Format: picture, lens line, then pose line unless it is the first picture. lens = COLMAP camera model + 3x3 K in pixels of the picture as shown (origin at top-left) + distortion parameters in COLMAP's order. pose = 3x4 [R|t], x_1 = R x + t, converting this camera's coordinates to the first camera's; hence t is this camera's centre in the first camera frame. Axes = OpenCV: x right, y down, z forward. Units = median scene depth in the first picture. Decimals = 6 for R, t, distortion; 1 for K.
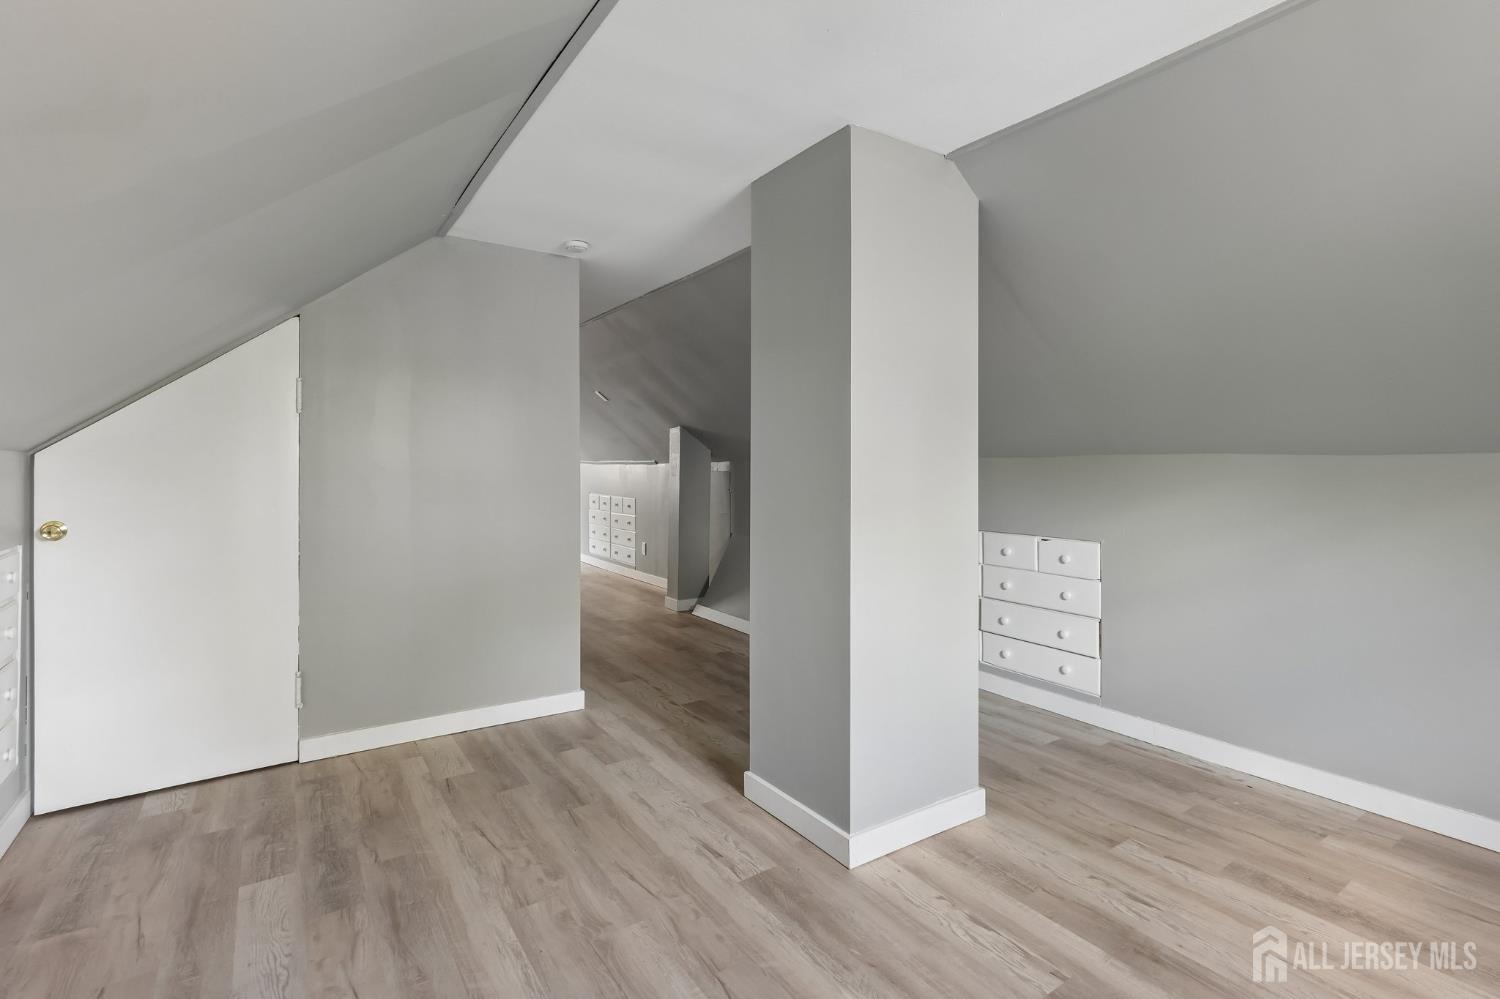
lens RADIAL K [[712.1, 0, 749.9], [0, 712.1, 483.9], [0, 0, 1]] dist [-0.001631, 0.001235]
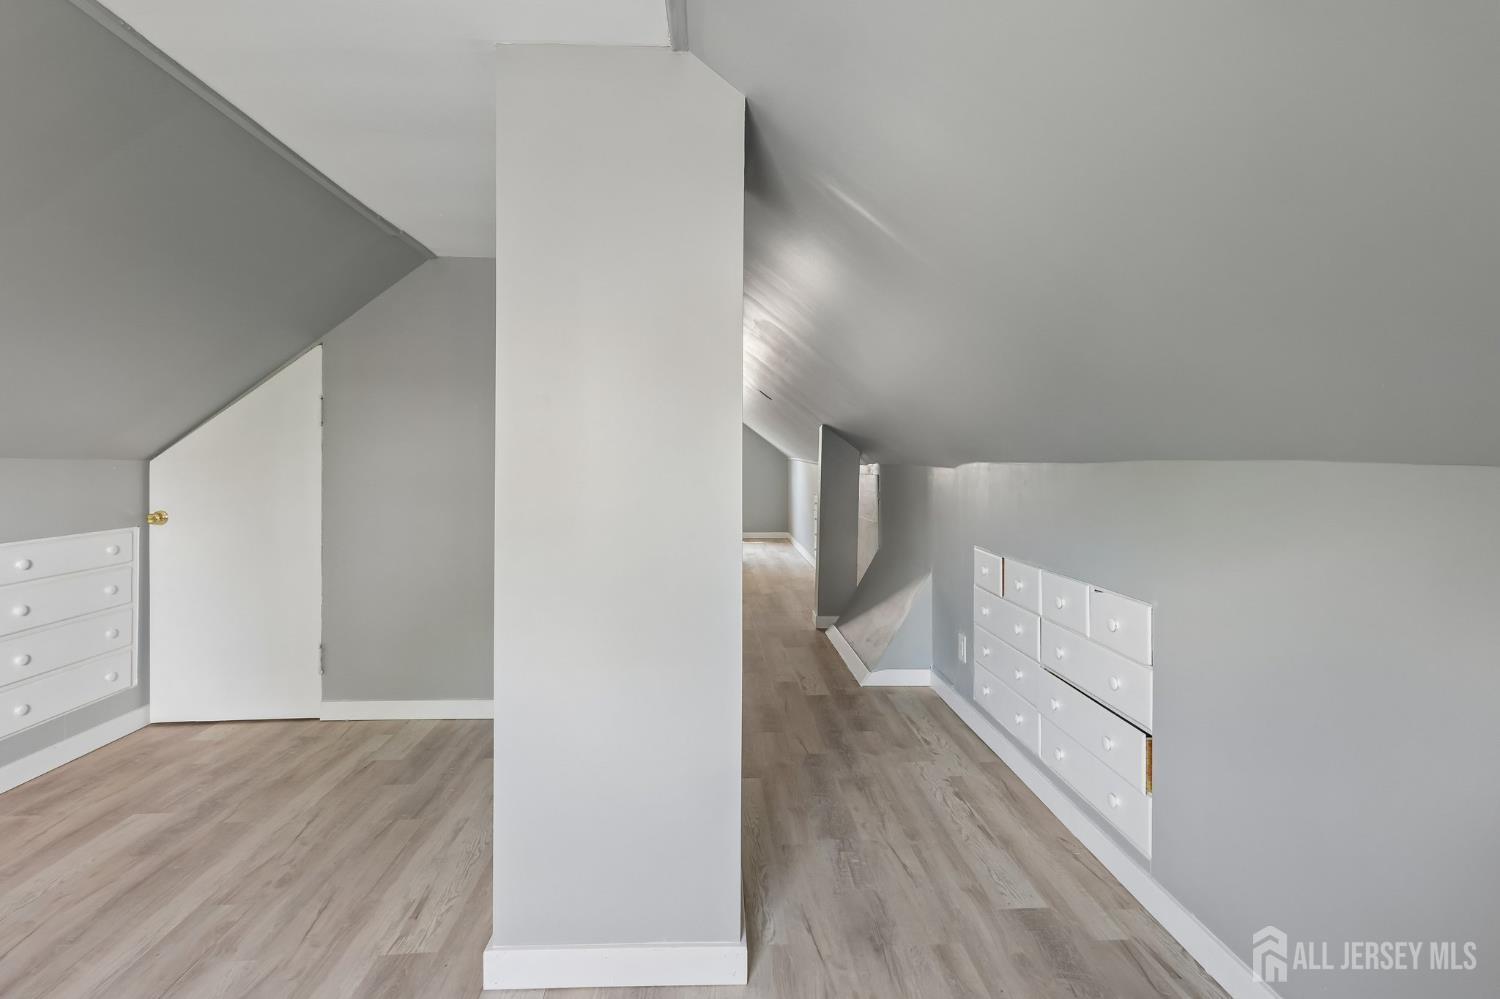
lens RADIAL K [[712.1, 0, 744.0], [0, 712.1, 470.2], [0, 0, 1]] dist [-0.001631, 0.001235]
pose [[0.855571, 0.007387, -0.517632, 0.683280], [-0.016392, 0.999783, -0.012826, -0.025156], [0.517425, 0.019458, 0.855507, 0.399149]]
